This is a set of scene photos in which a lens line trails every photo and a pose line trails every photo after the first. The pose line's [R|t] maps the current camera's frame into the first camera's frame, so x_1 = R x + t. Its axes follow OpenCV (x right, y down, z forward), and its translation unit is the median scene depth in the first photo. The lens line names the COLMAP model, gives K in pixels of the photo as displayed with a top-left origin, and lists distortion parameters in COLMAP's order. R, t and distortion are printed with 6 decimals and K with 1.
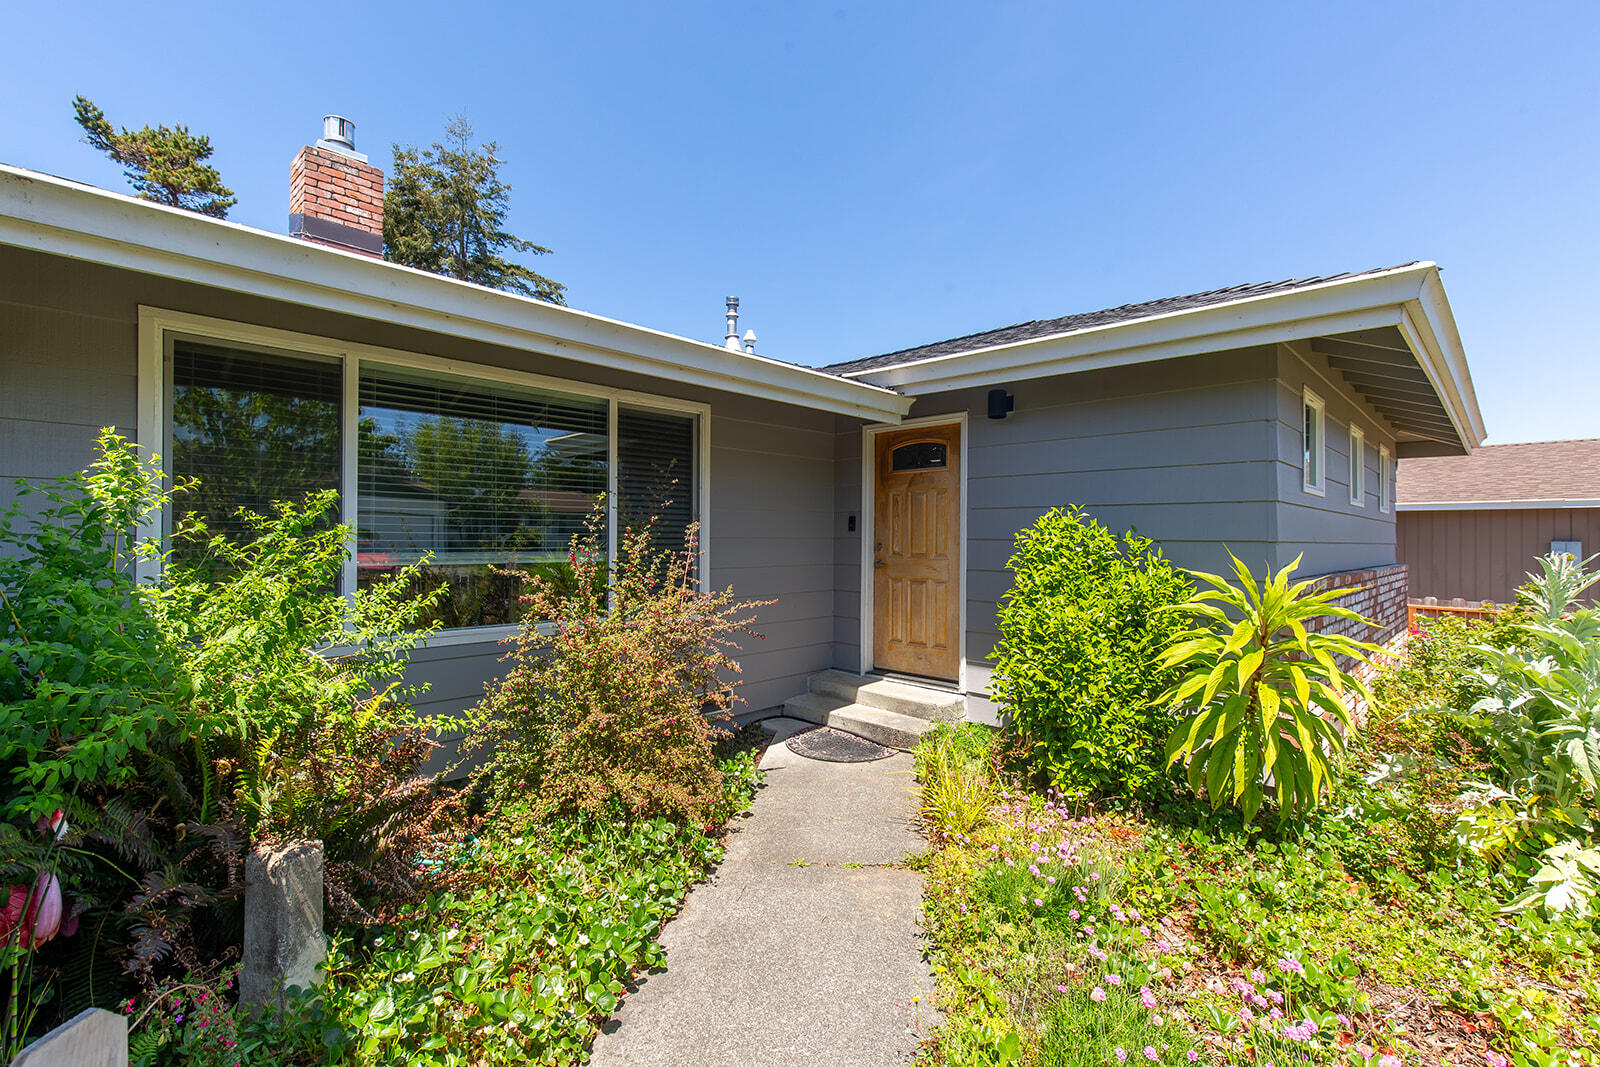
lens RADIAL K [[716.8, 0, 806.7], [0, 716.8, 535.3], [0, 0, 1]] dist [0.000083, -0.000229]
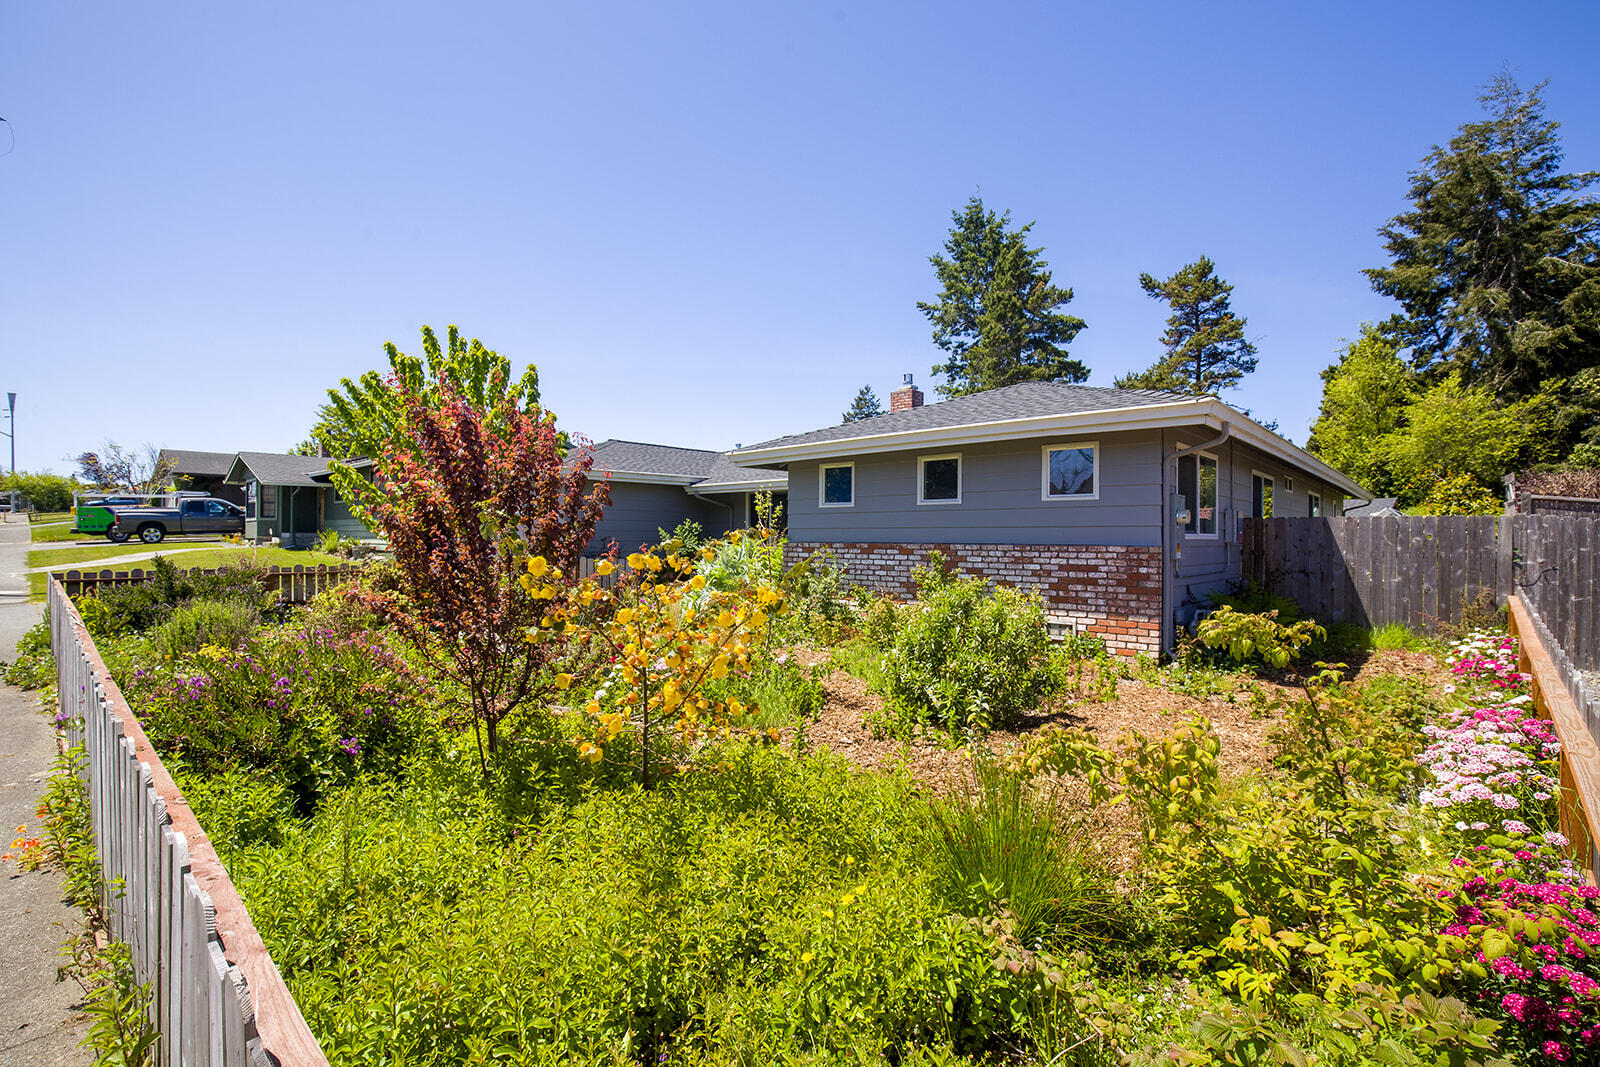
lens RADIAL K [[738.9, 0, 800.0], [0, 738.9, 533.5], [0, 0, 1]] dist [-0.034078, 0.001378]
pose [[0.016958, -0.013234, -0.999769, 0.645557], [-0.000642, 0.999912, -0.013247, 0.012224], [0.999856, 0.000866, 0.016948, 0.178407]]
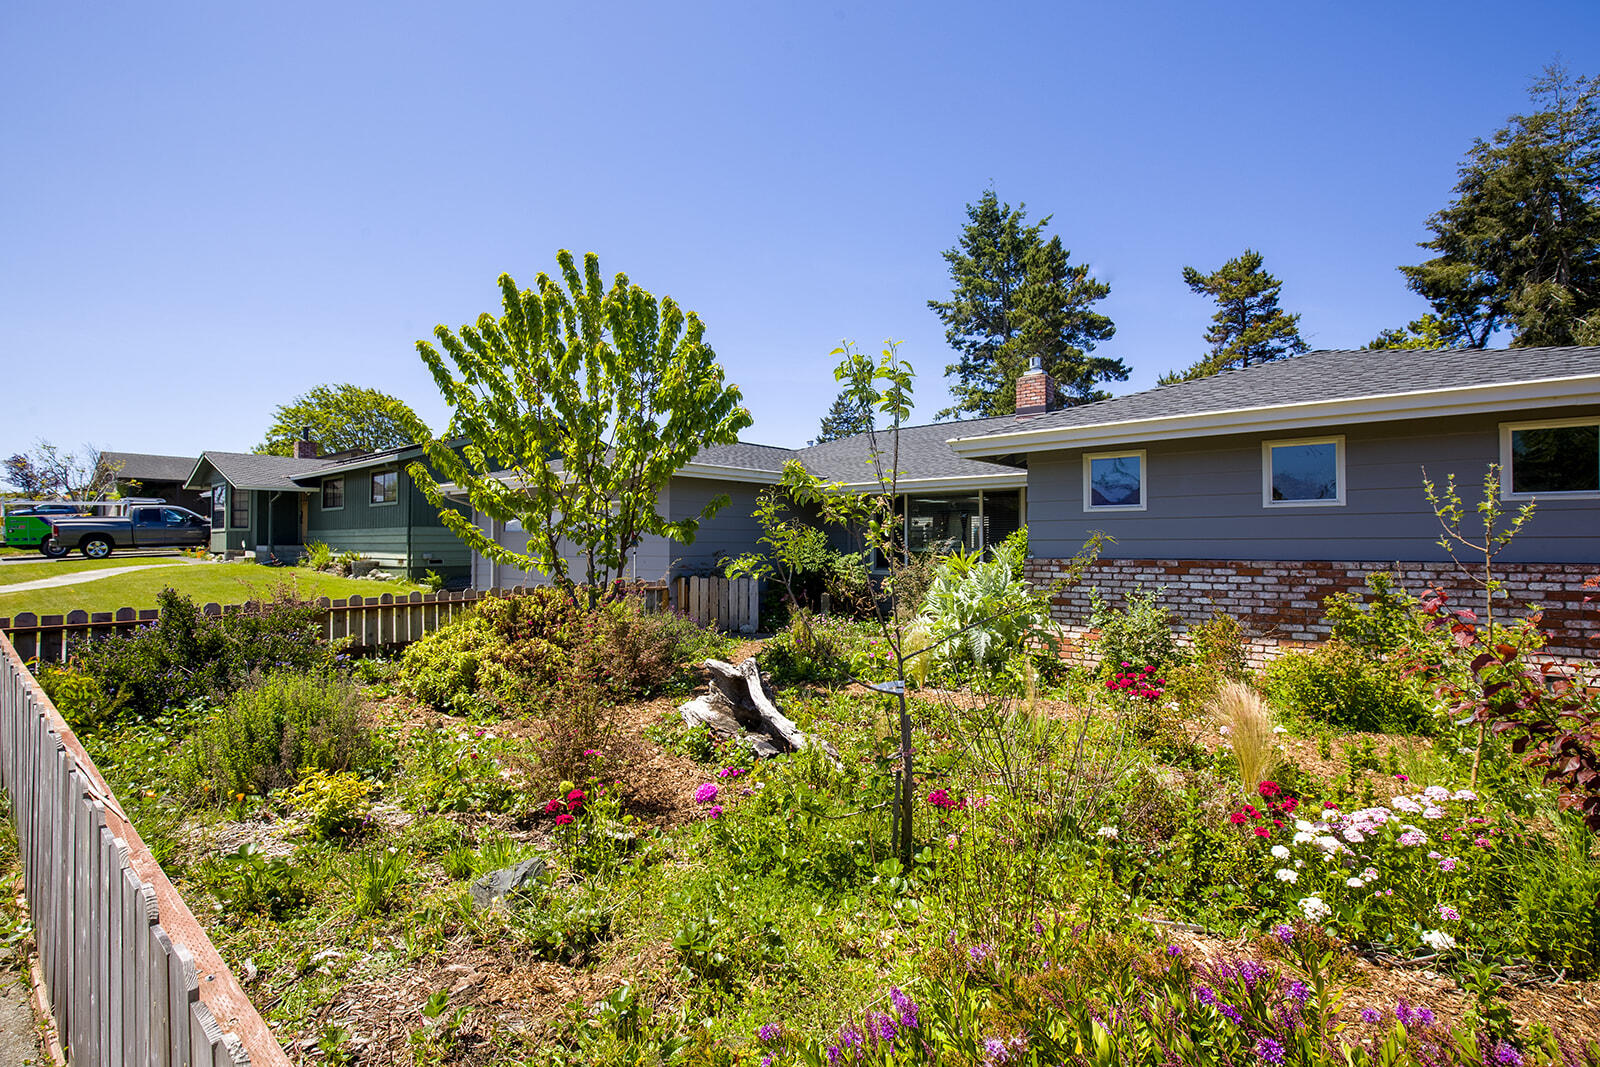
lens RADIAL K [[733.9, 0, 792.3], [0, 733.9, 536.5], [0, 0, 1]] dist [-0.028229, 0.000703]
pose [[0.068950, -0.019285, -0.997434, 0.500613], [0.005759, 0.999804, -0.018932, 0.006396], [0.997603, -0.004439, 0.069048, 0.023050]]
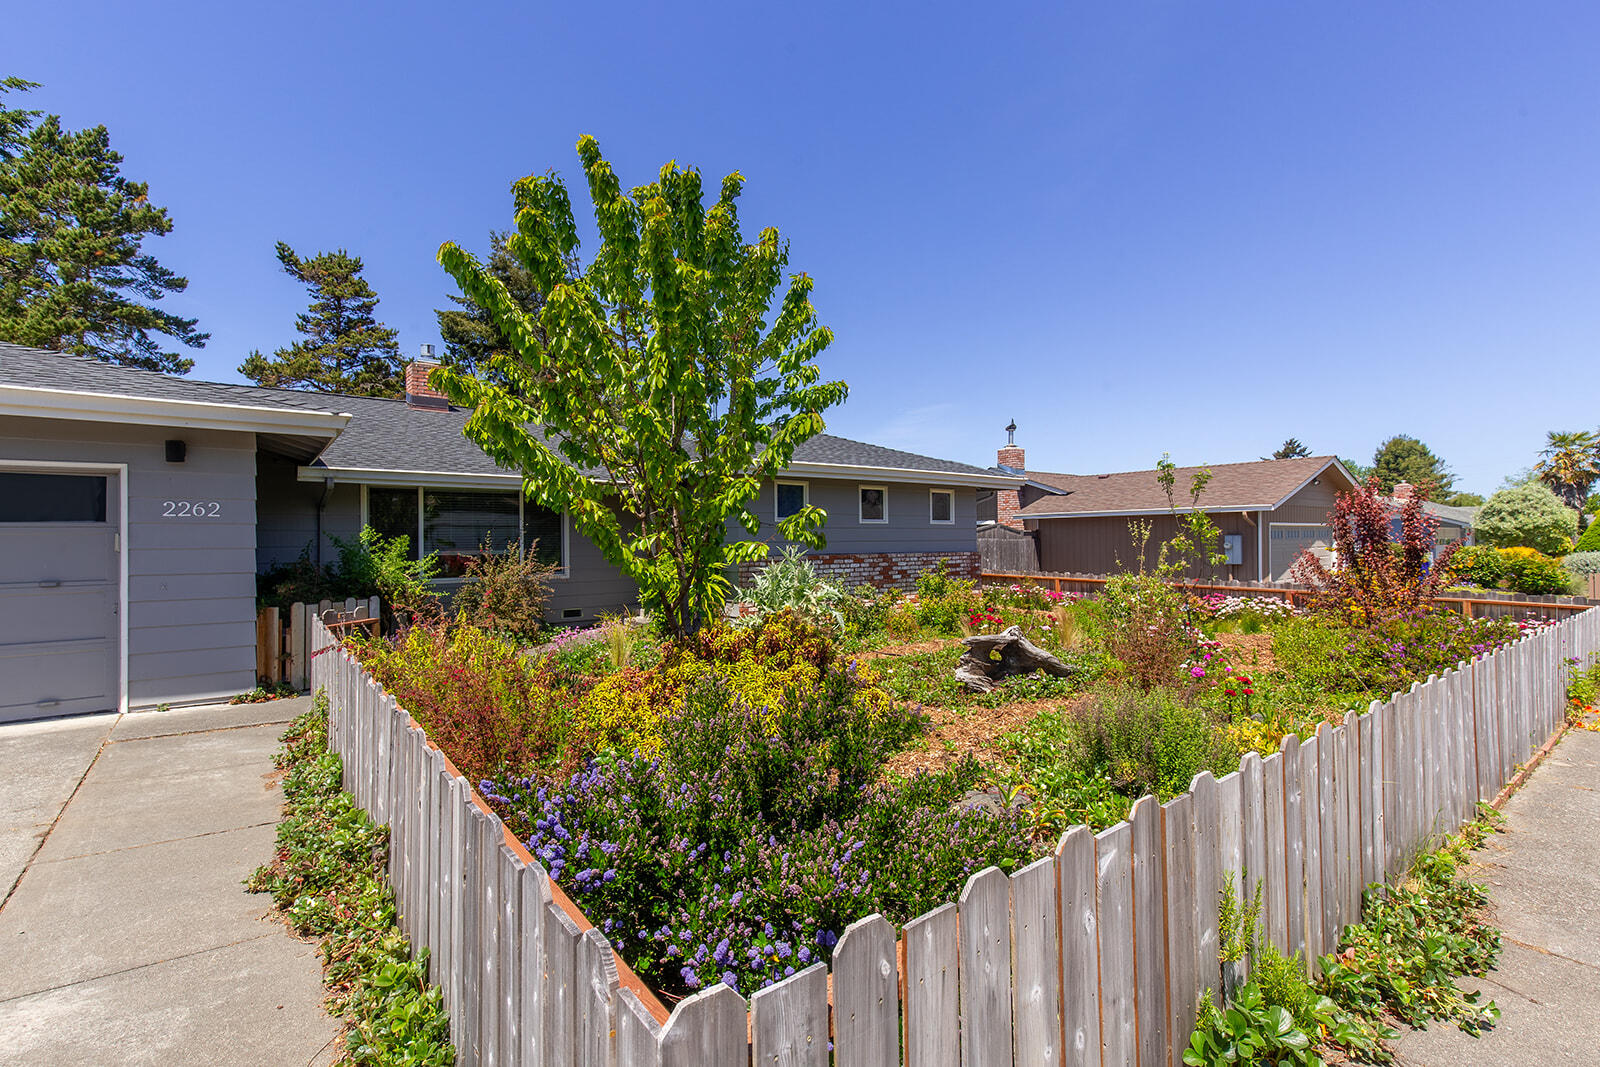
lens RADIAL K [[716.8, 0, 806.7], [0, 716.8, 535.3], [0, 0, 1]] dist [0.000083, -0.000229]
pose [[0.990572, -0.016146, -0.136041, 0.221449], [0.016235, 0.999868, -0.000460, -0.002015], [0.136030, -0.001753, 0.990703, -0.283185]]
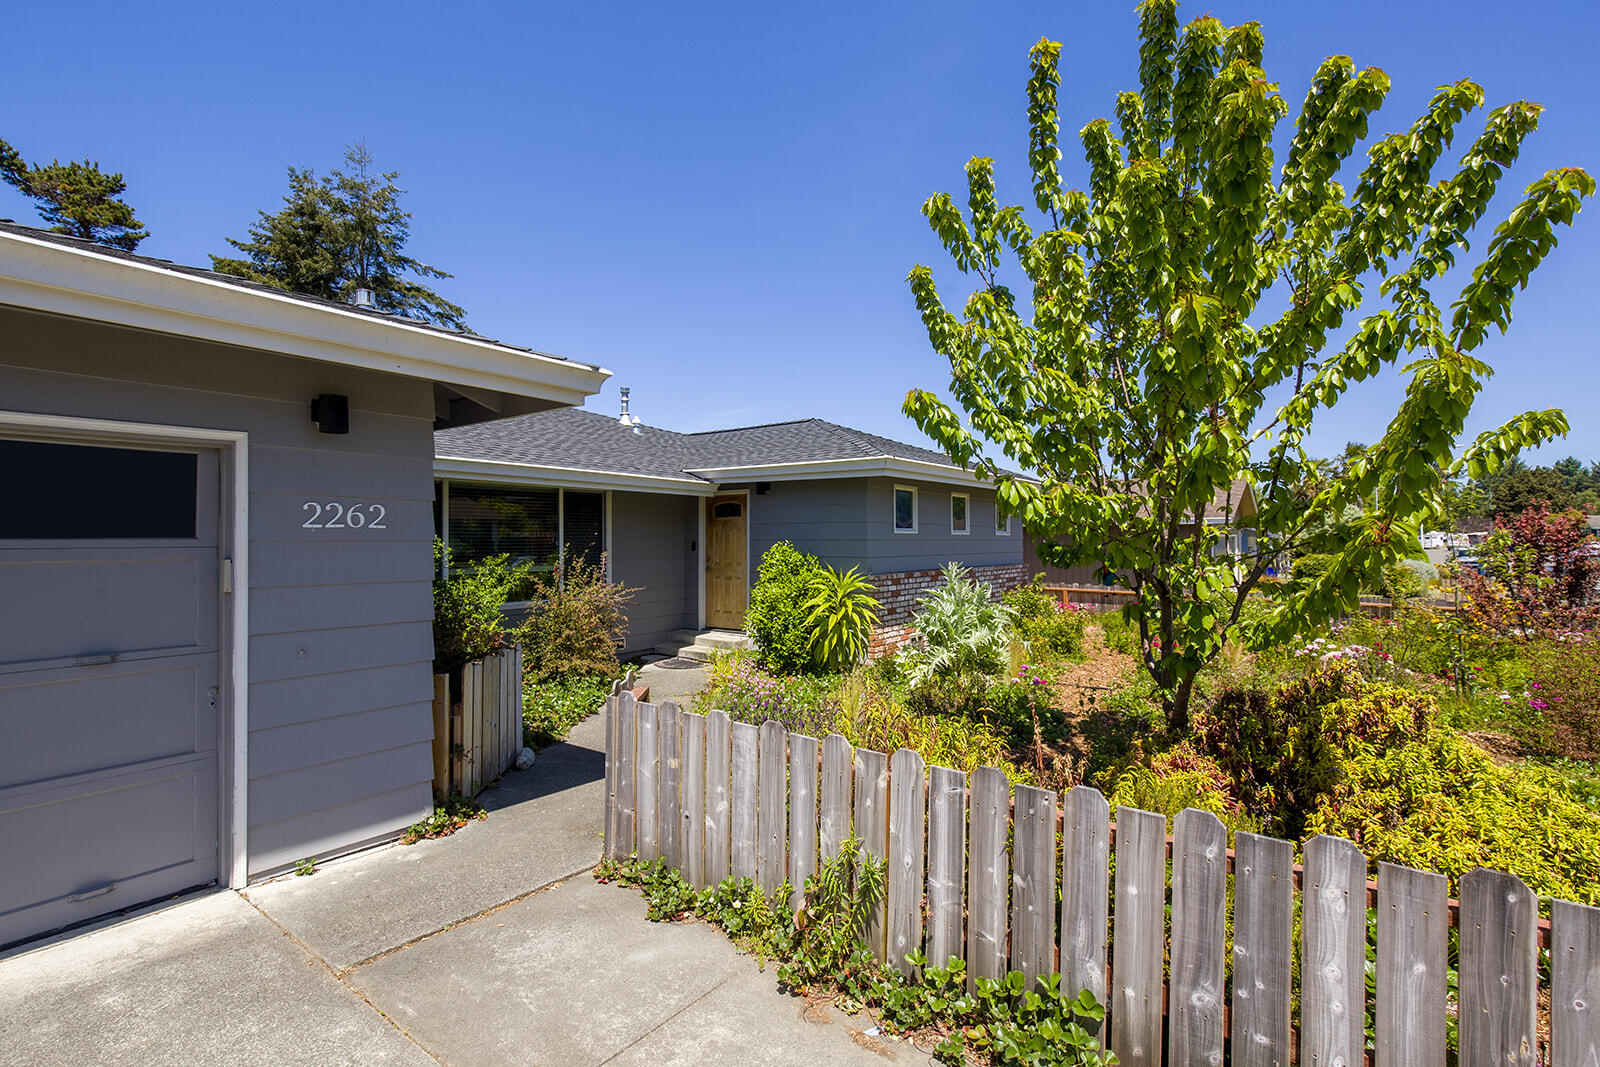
lens RADIAL K [[716.8, 0, 806.7], [0, 716.8, 535.3], [0, 0, 1]] dist [0.000083, -0.000229]
pose [[0.990352, -0.008138, 0.138338, 0.025600], [0.008262, 0.999966, -0.000325, -0.010899], [-0.138331, 0.001464, 0.990385, -0.213551]]
